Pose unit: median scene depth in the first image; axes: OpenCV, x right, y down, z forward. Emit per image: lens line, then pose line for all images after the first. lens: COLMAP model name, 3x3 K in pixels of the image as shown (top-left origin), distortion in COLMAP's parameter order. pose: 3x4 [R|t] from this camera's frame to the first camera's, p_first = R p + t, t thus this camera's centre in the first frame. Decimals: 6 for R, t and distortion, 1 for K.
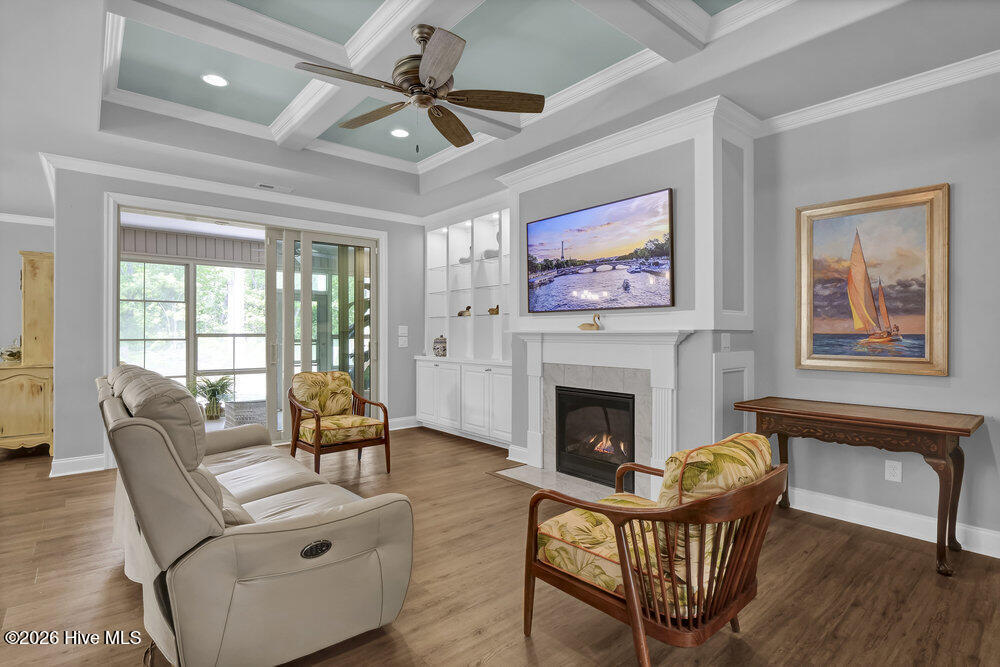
lens RADIAL K [[492.7, 0, 496.2], [0, 492.7, 333.0], [0, 0, 1]] dist [-0.004228, -0.000103]
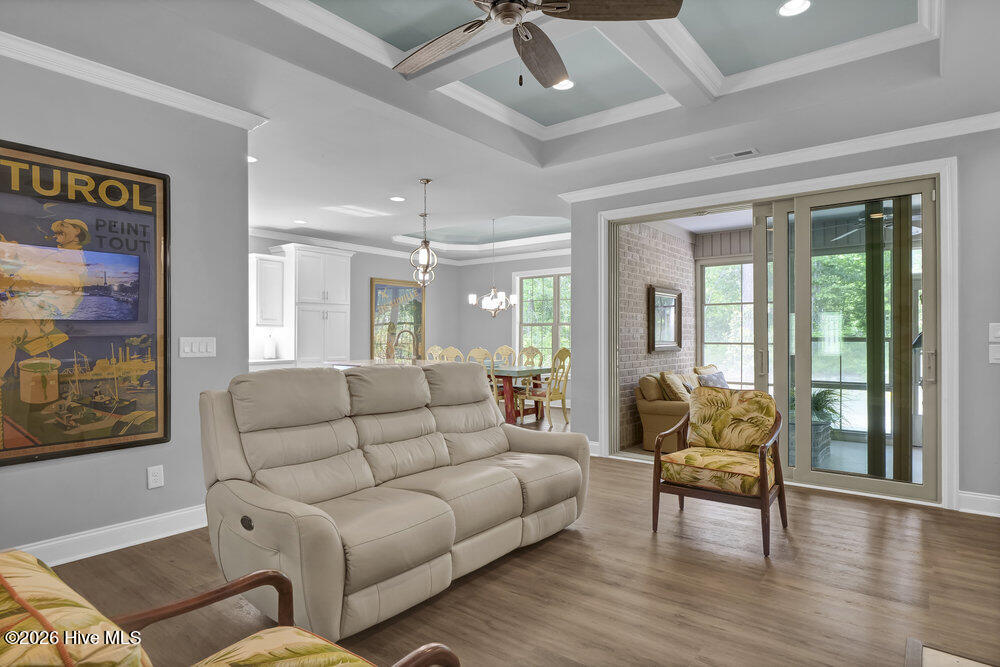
lens RADIAL K [[550.3, 0, 496.4], [0, 550.3, 334.1], [0, 0, 1]] dist [0.006080, 0.000520]
pose [[0.205459, -0.003145, -0.978661, 0.379922], [-0.001745, 0.999992, -0.003580, 0.000282], [0.978664, 0.002443, 0.205452, 0.478870]]
